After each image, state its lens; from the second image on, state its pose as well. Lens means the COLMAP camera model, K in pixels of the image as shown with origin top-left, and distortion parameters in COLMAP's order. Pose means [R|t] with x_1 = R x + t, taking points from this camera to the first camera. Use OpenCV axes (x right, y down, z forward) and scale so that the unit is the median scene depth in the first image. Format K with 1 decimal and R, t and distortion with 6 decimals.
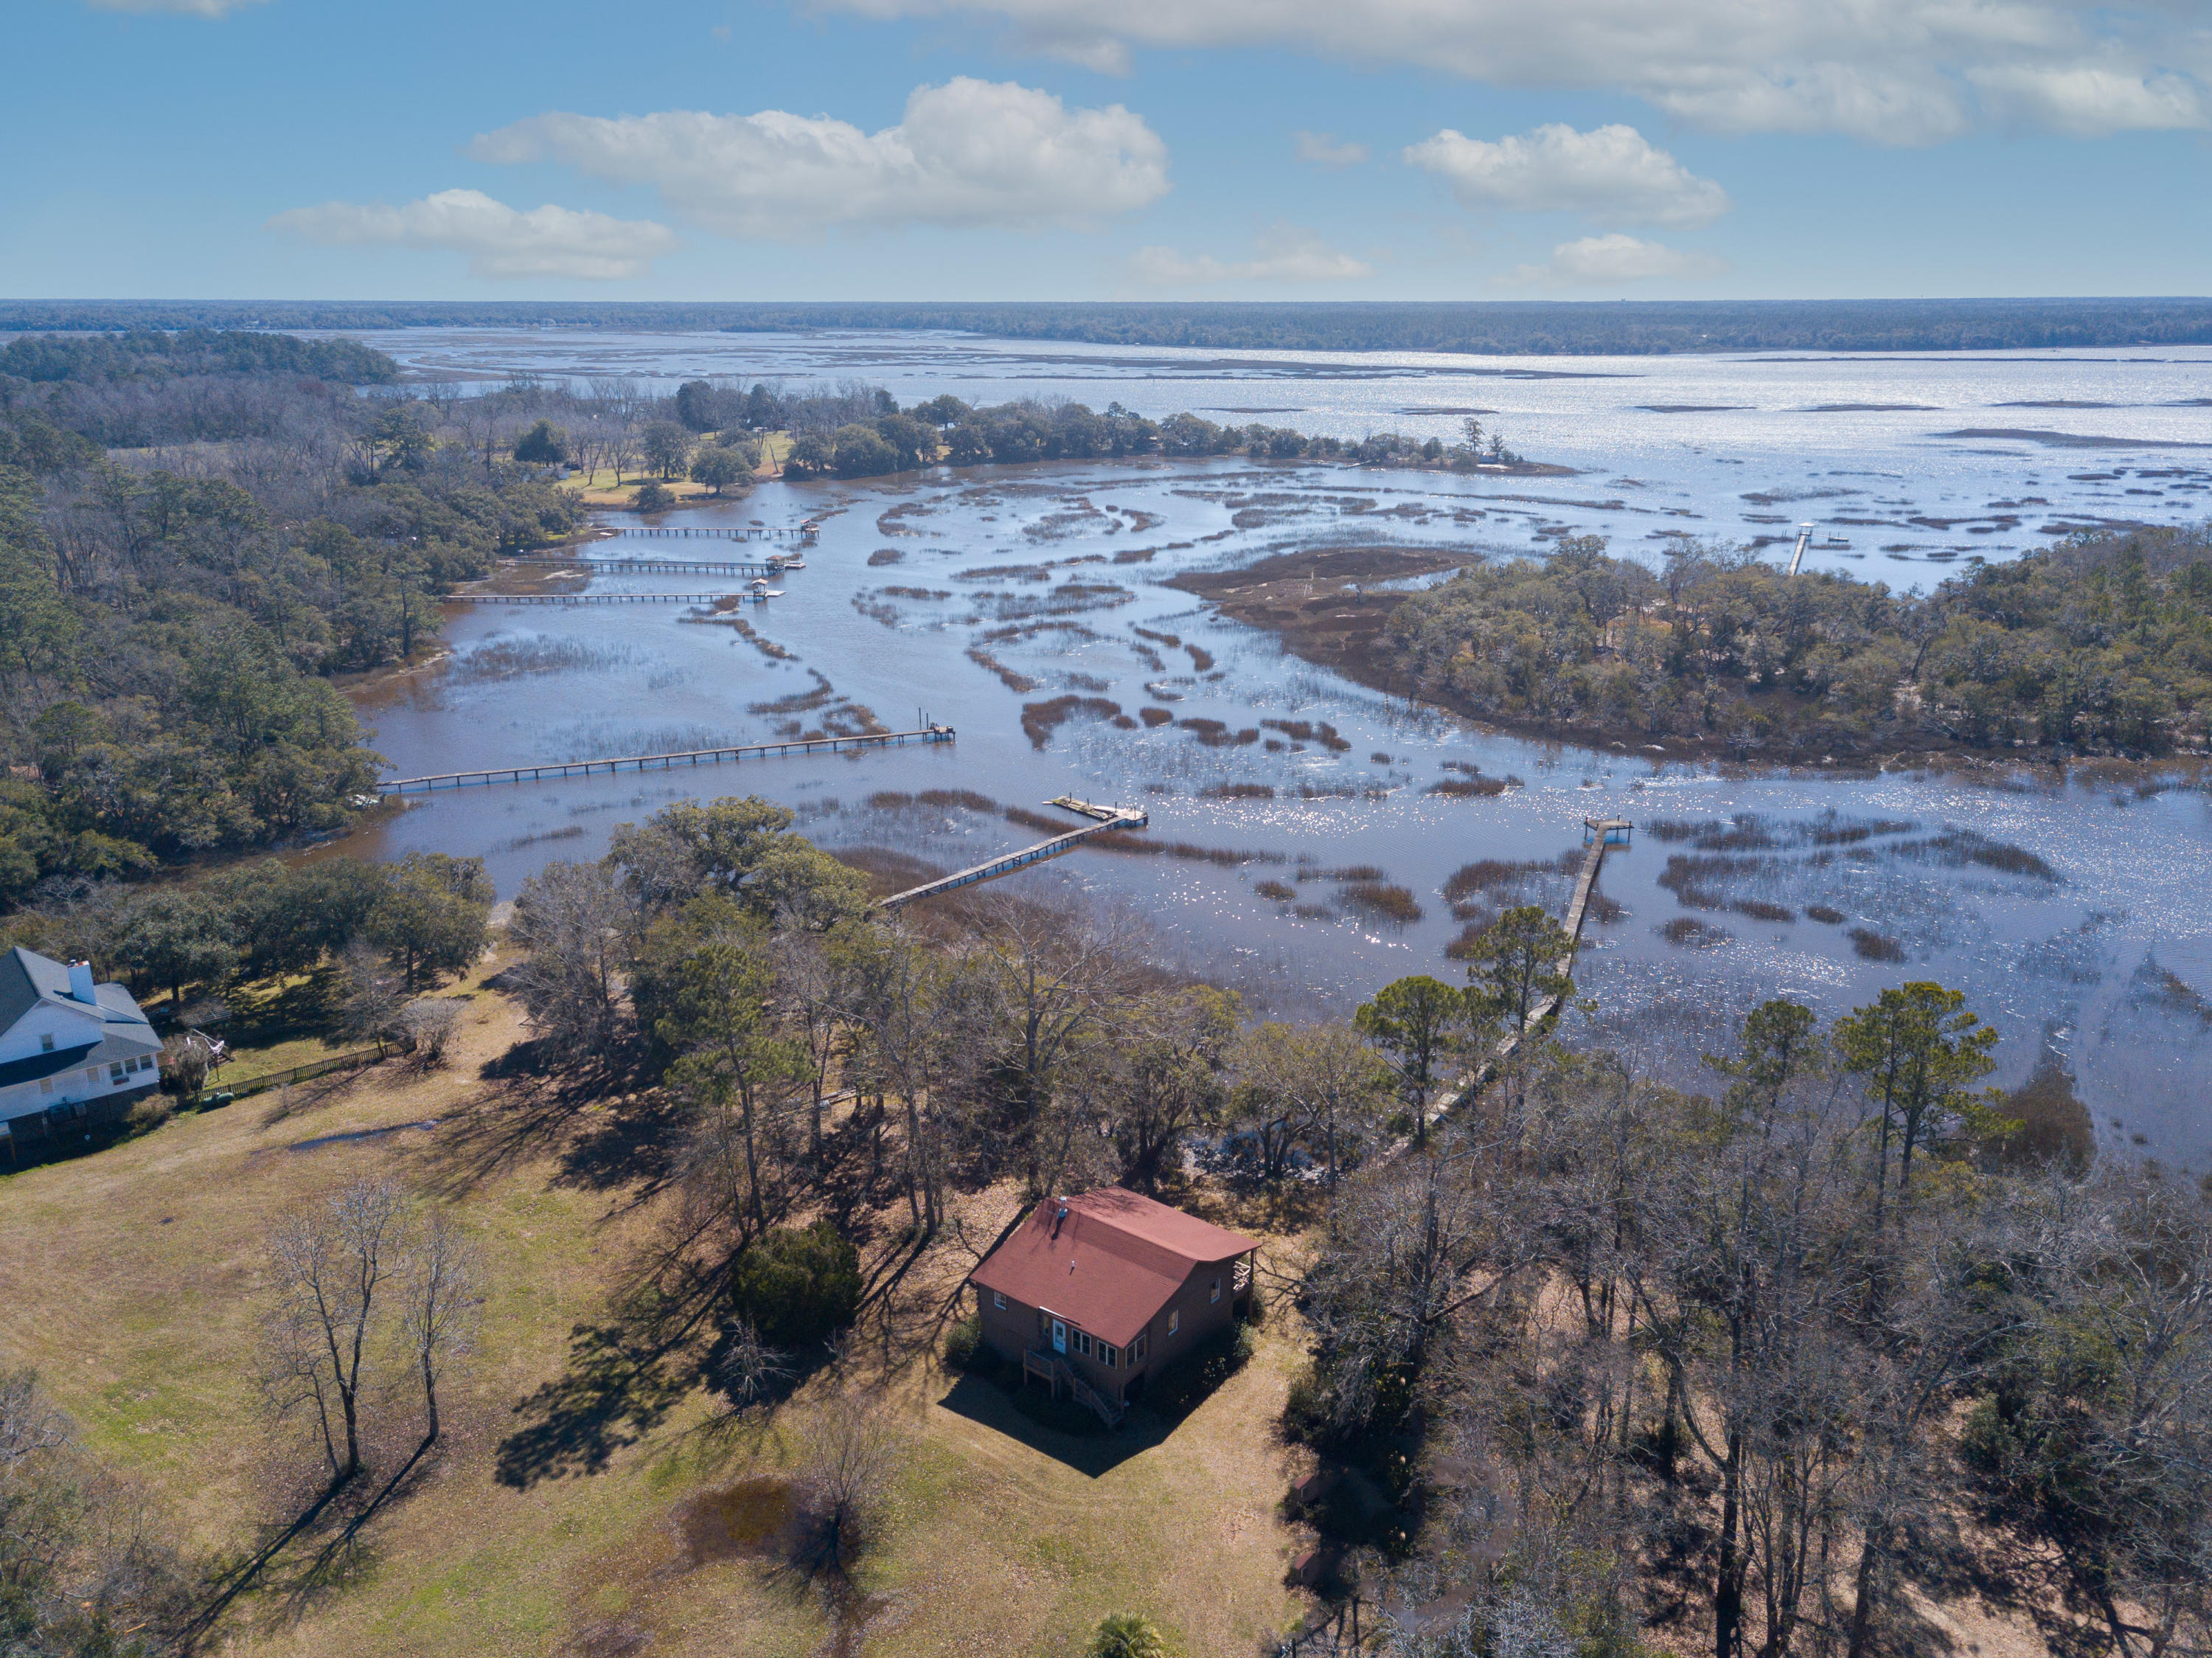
lens RADIAL K [[1678.2, 0, 1090.7], [0, 1678.2, 835.5], [0, 0, 1]] dist [0.004866, 0.030786]
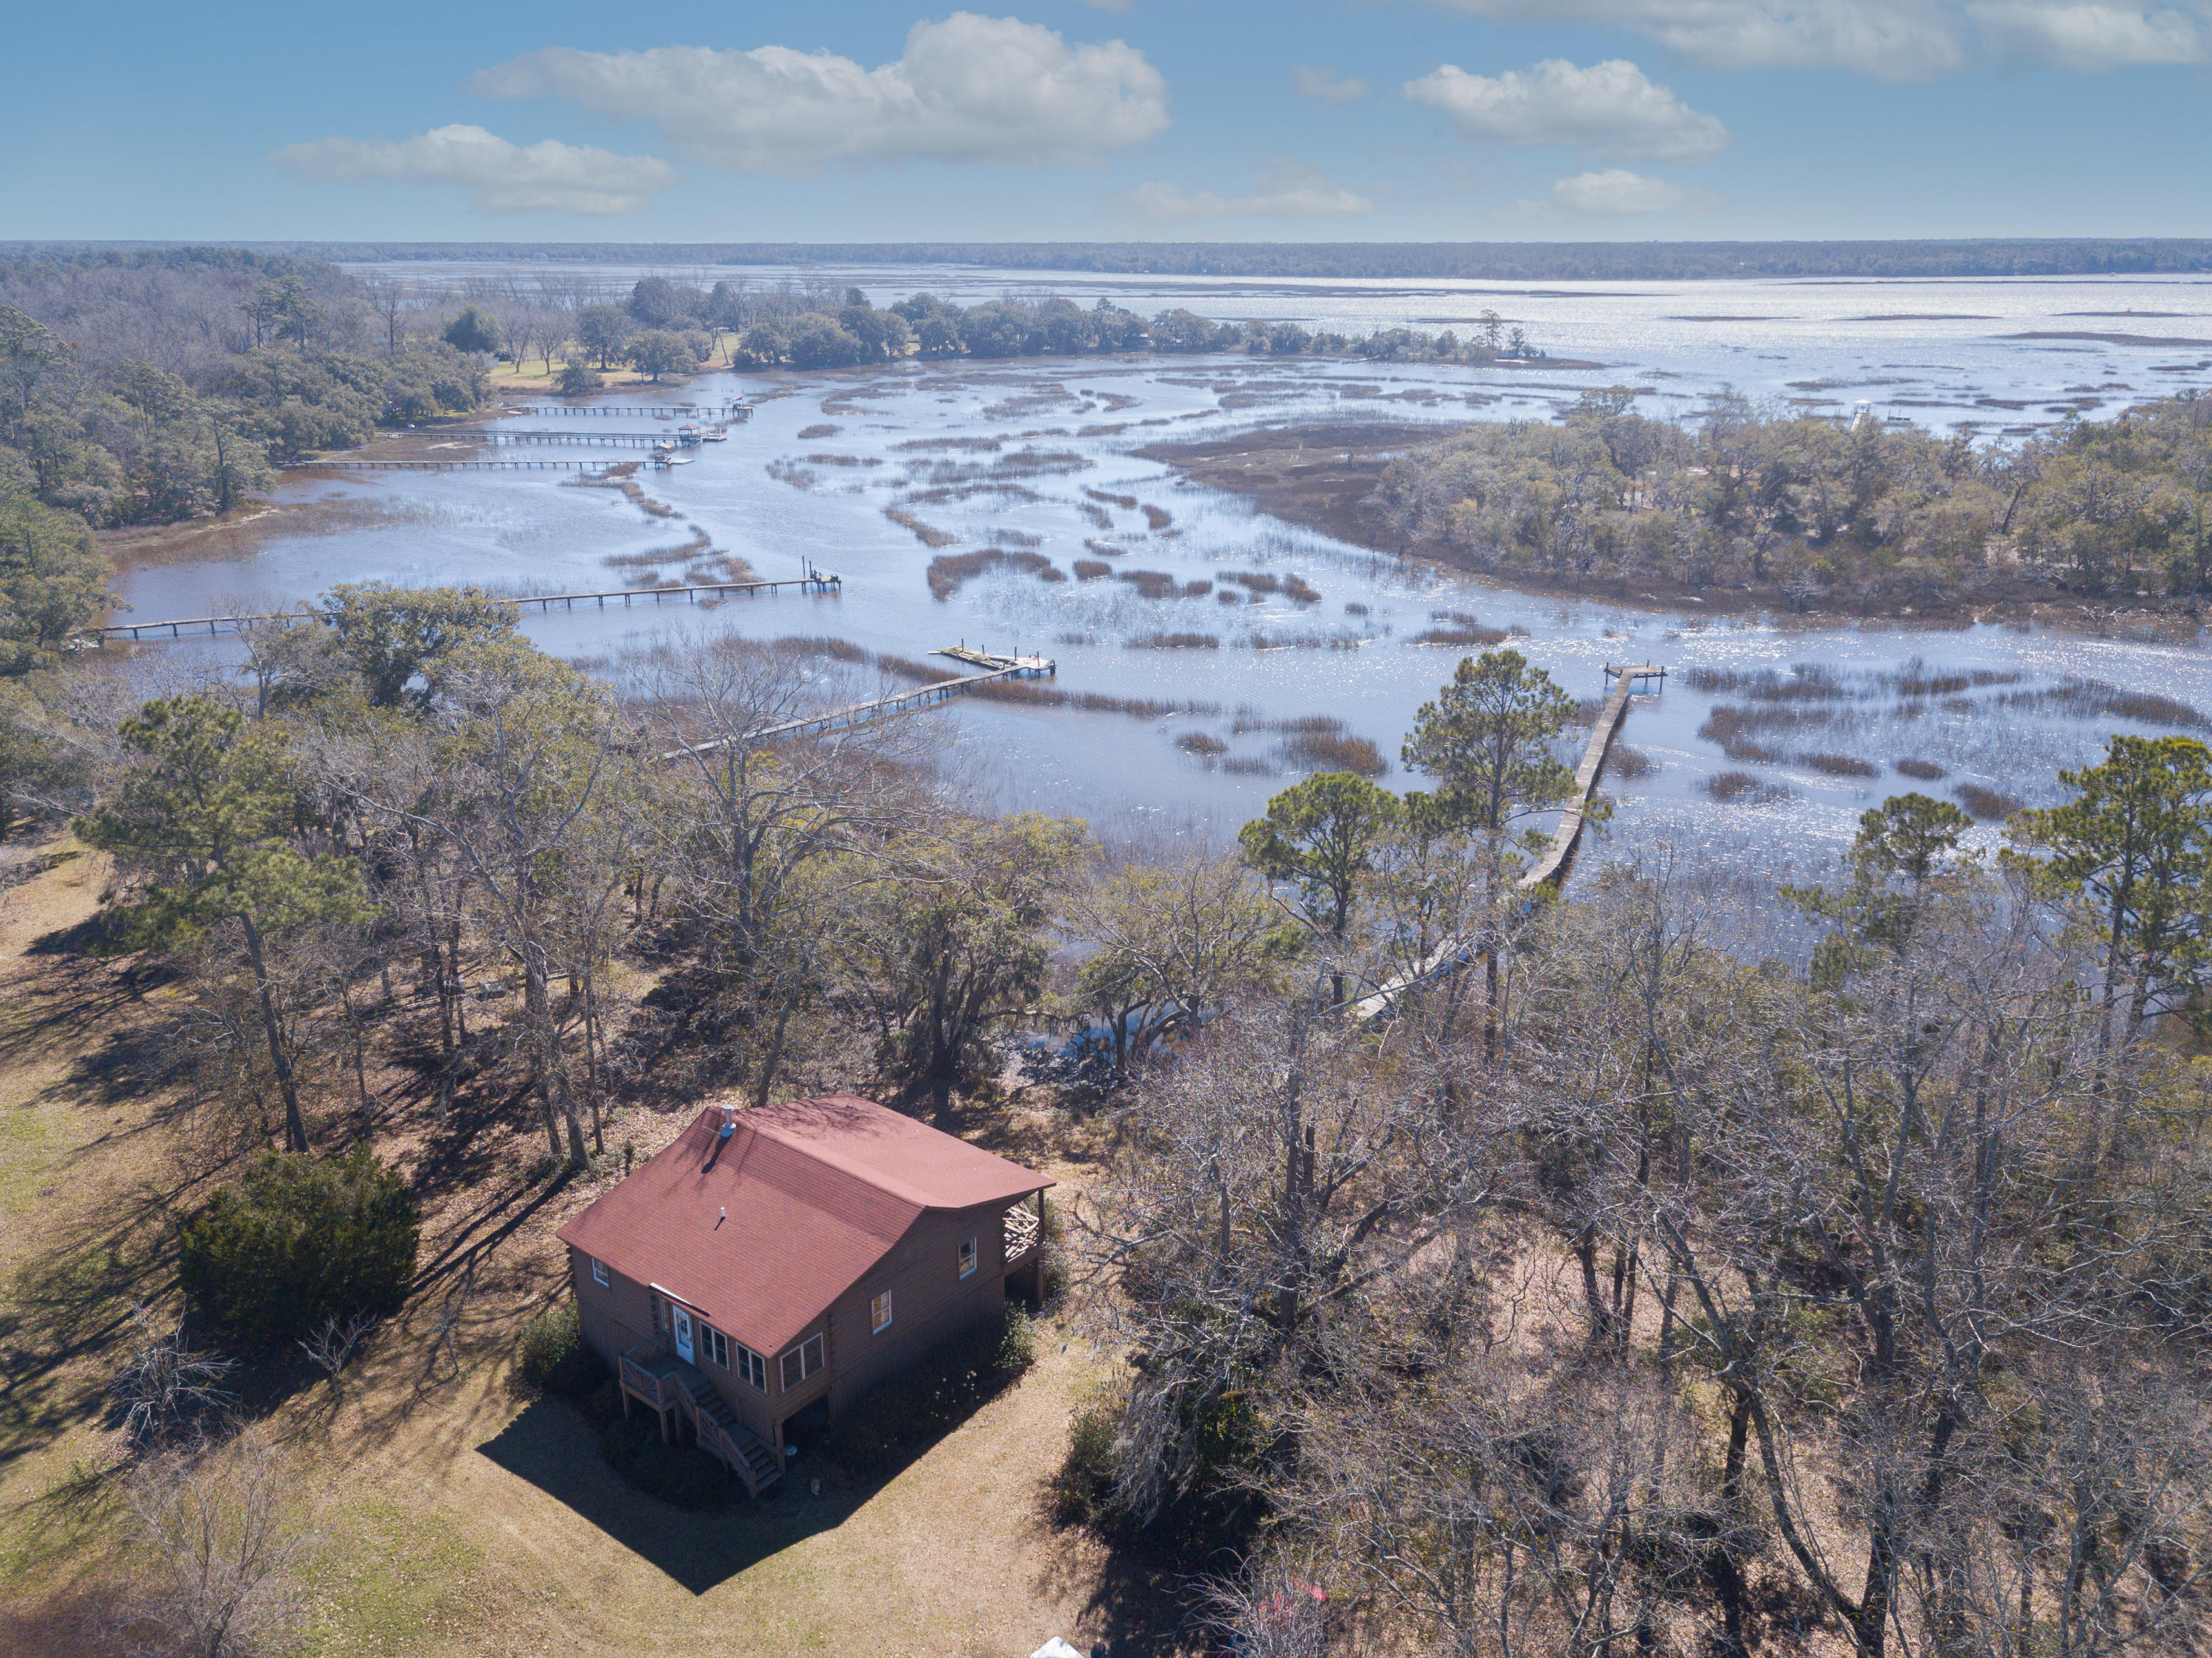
lens RADIAL K [[1716.1, 0, 1094.9], [0, 1716.1, 824.9], [0, 0, 1]] dist [0.003785, 0.041158]
pose [[0.999977, 0.003305, -0.005925, 0.046785], [-0.003197, 0.999830, 0.018147, 0.040435], [0.005983, -0.018127, 0.999818, 0.149906]]
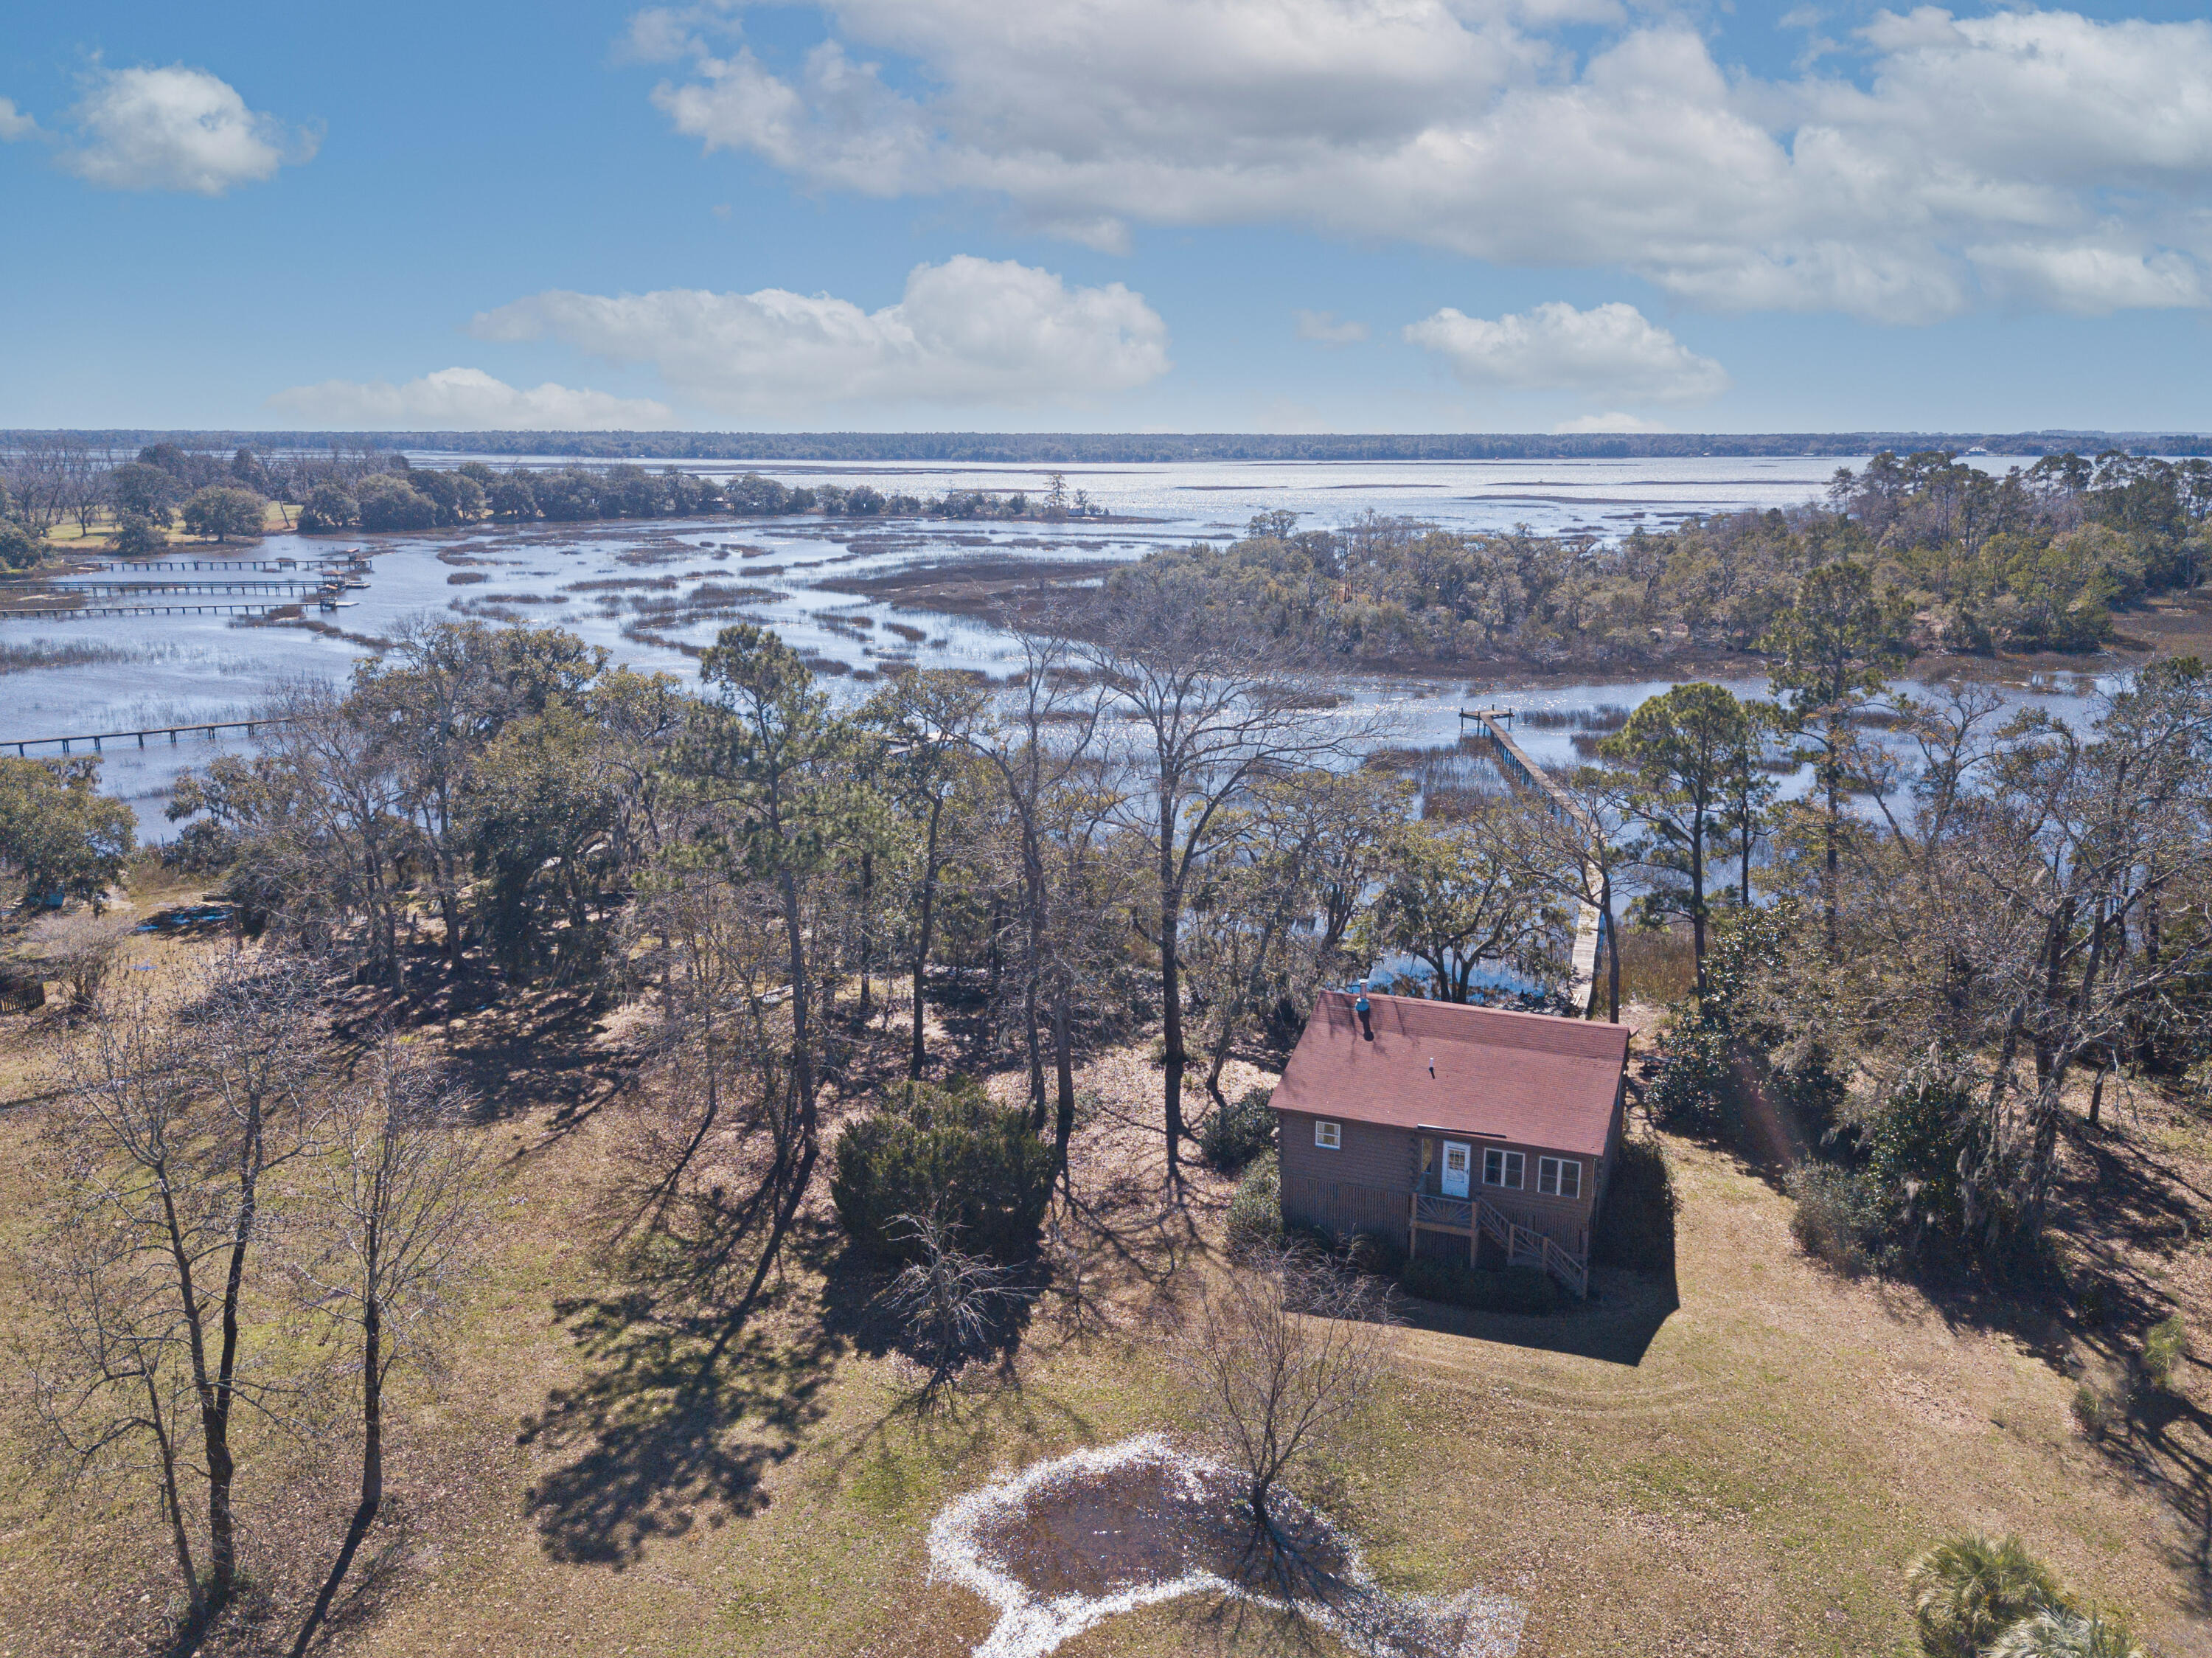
lens RADIAL K [[1707.2, 0, 1100.4], [0, 1707.2, 798.7], [0, 0, 1]] dist [-0.001512, 0.027960]
pose [[0.955853, -0.056033, 0.288453, -0.115899], [0.084630, 0.992551, -0.087634, 0.077533], [-0.281394, 0.108177, 0.953475, 0.161704]]
